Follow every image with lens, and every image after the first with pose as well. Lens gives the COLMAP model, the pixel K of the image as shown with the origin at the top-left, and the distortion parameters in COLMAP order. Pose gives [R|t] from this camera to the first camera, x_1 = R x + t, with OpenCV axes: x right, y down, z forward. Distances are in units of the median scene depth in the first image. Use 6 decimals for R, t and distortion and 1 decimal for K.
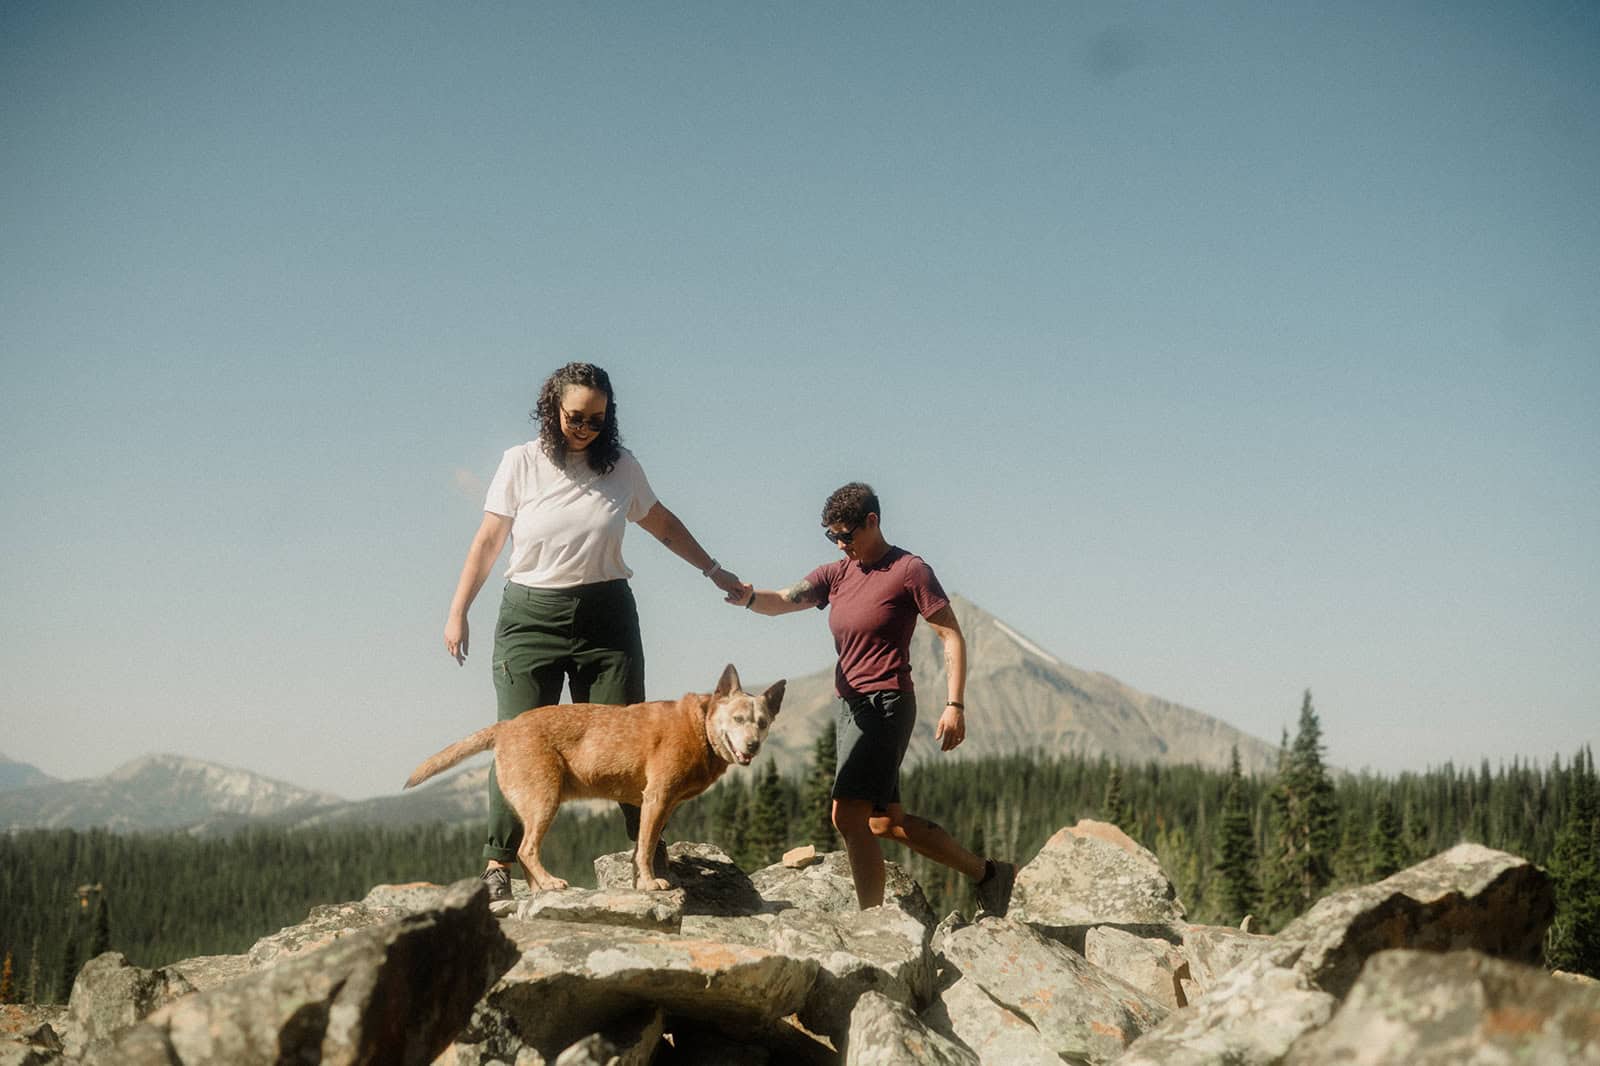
lens RADIAL K [[2442.8, 0, 800.0], [0, 2442.8, 533.0], [0, 0, 1]] dist [-0.094404, 0.018589]
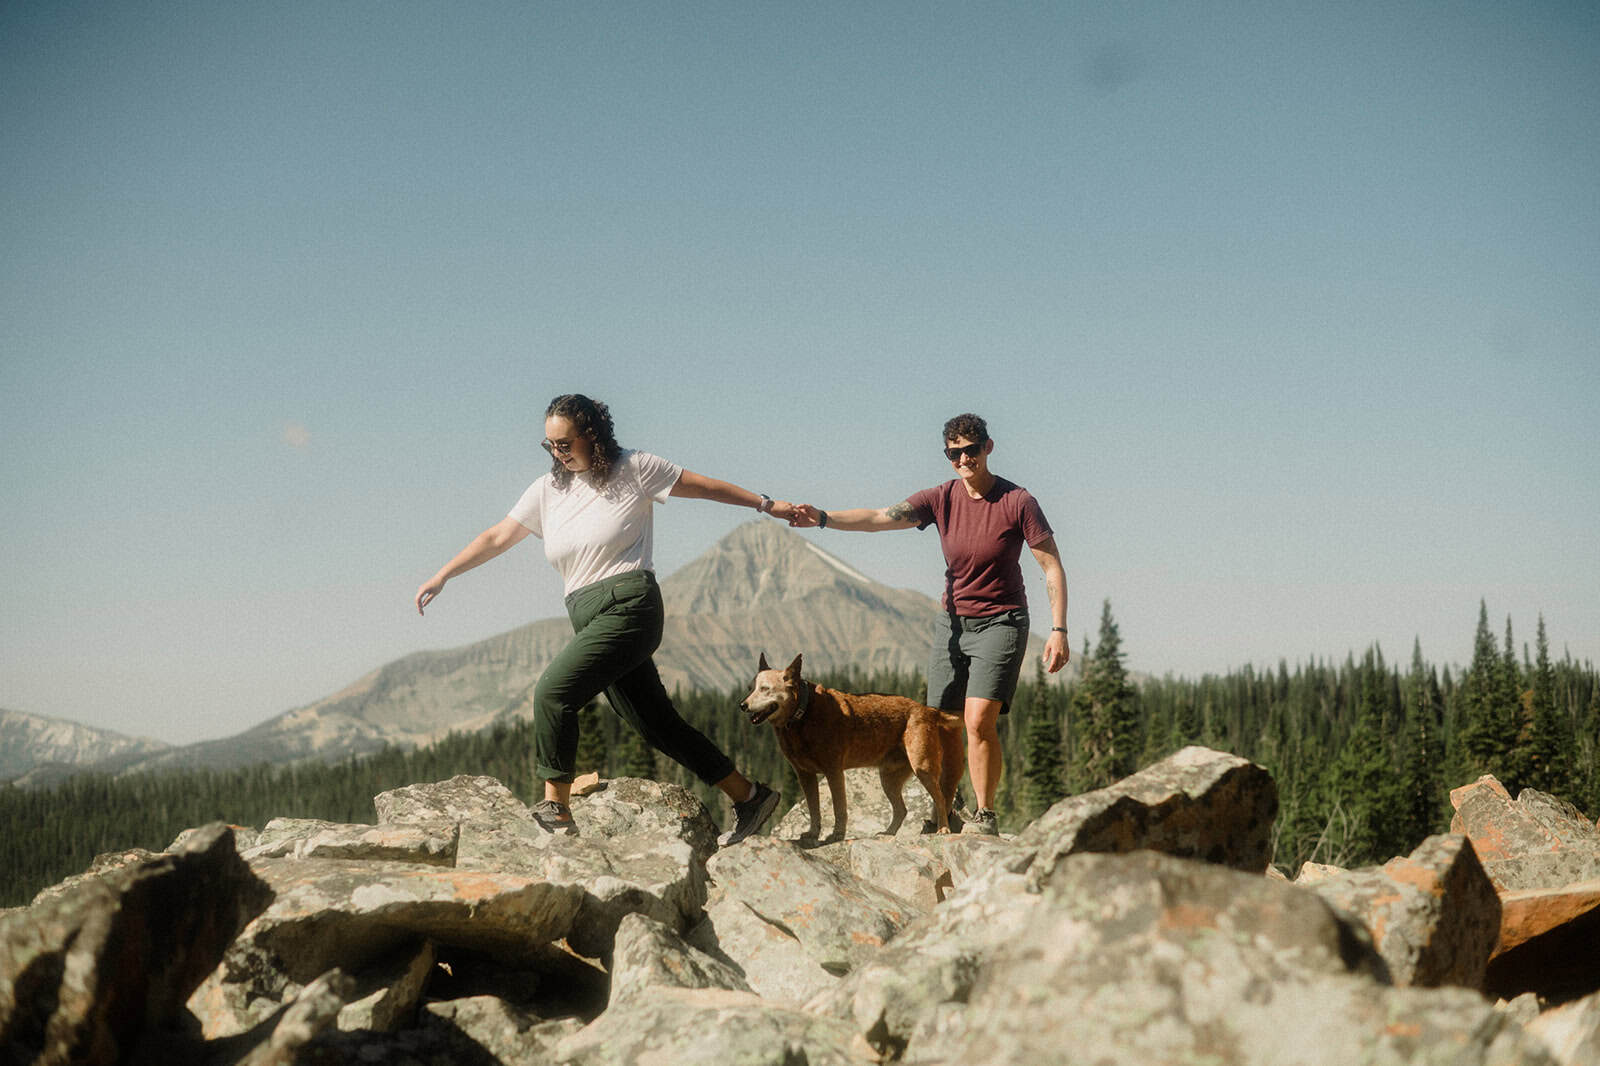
lens RADIAL K [[2397.0, 0, 821.8], [0, 2397.0, 529.2], [0, 0, 1]] dist [-0.108627, 0.076612]
pose [[0.995591, -0.036824, 0.086267, 0.026946], [0.034330, 0.998954, 0.030214, -0.001748], [-0.087289, -0.027119, 0.995814, -0.008475]]
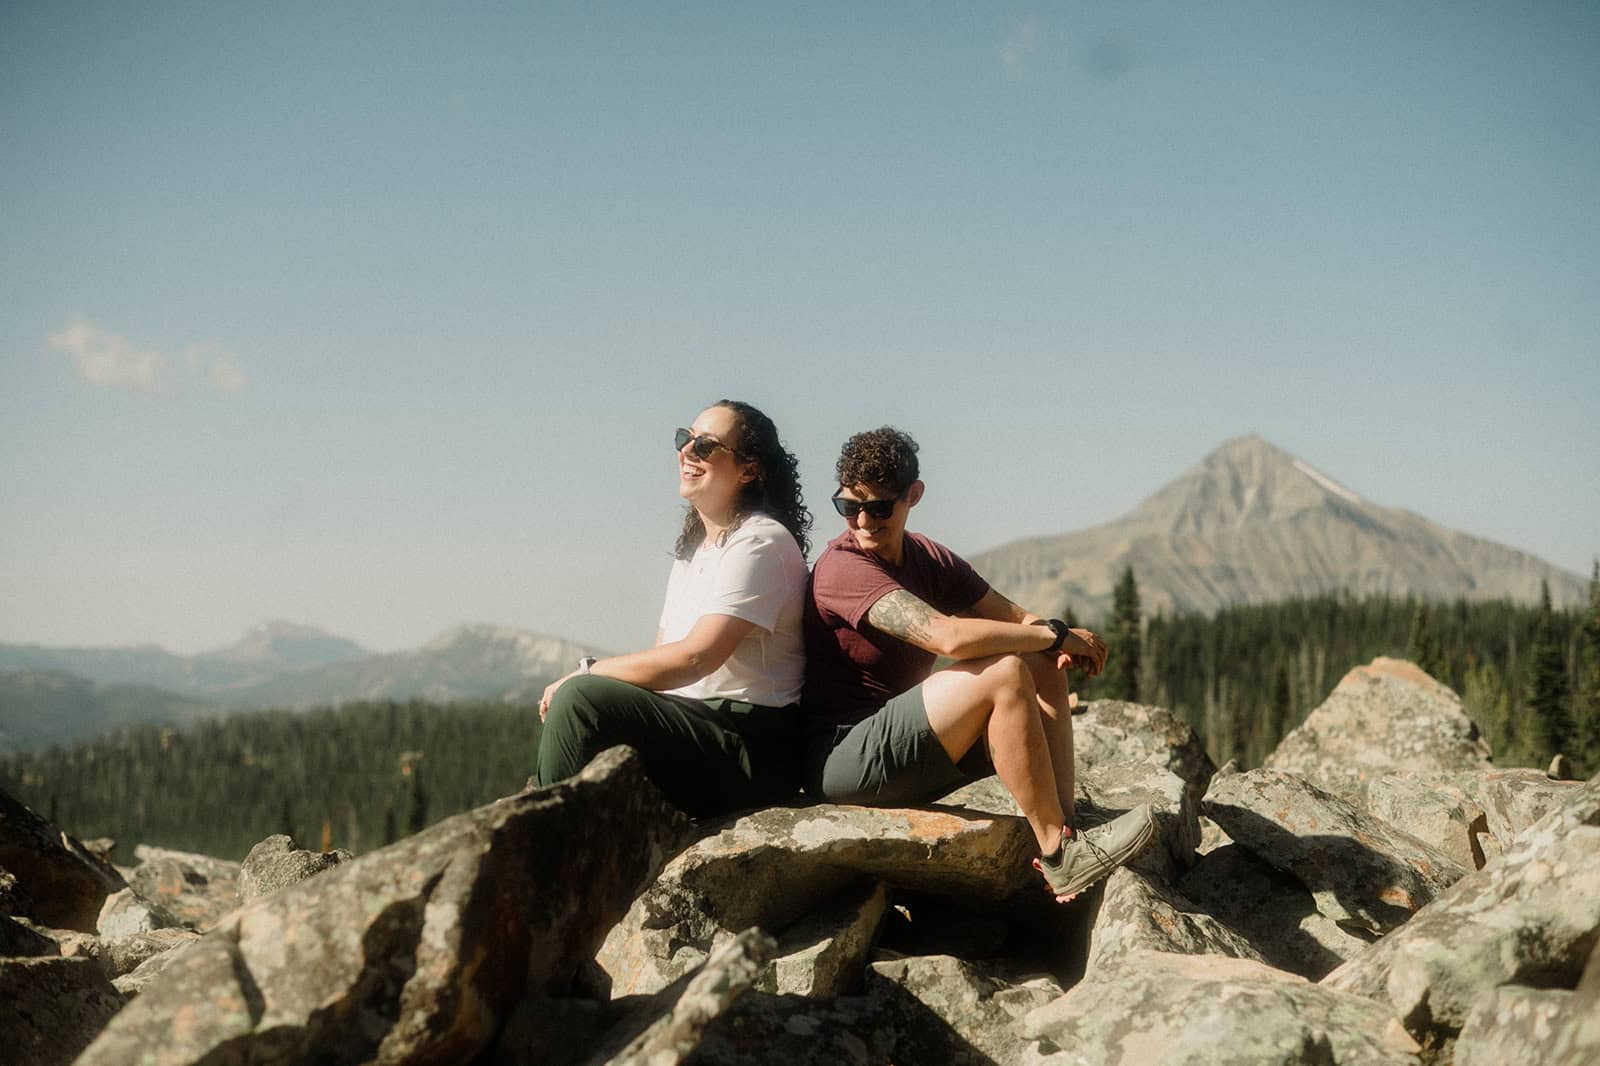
lens RADIAL K [[2442.8, 0, 800.0], [0, 2442.8, 533.0], [0, 0, 1]] dist [-0.094404, 0.018589]
pose [[0.991956, -0.036198, -0.121294, 0.026133], [0.043410, 0.997410, 0.057352, 0.014710], [0.118904, -0.062156, 0.990958, 0.115689]]
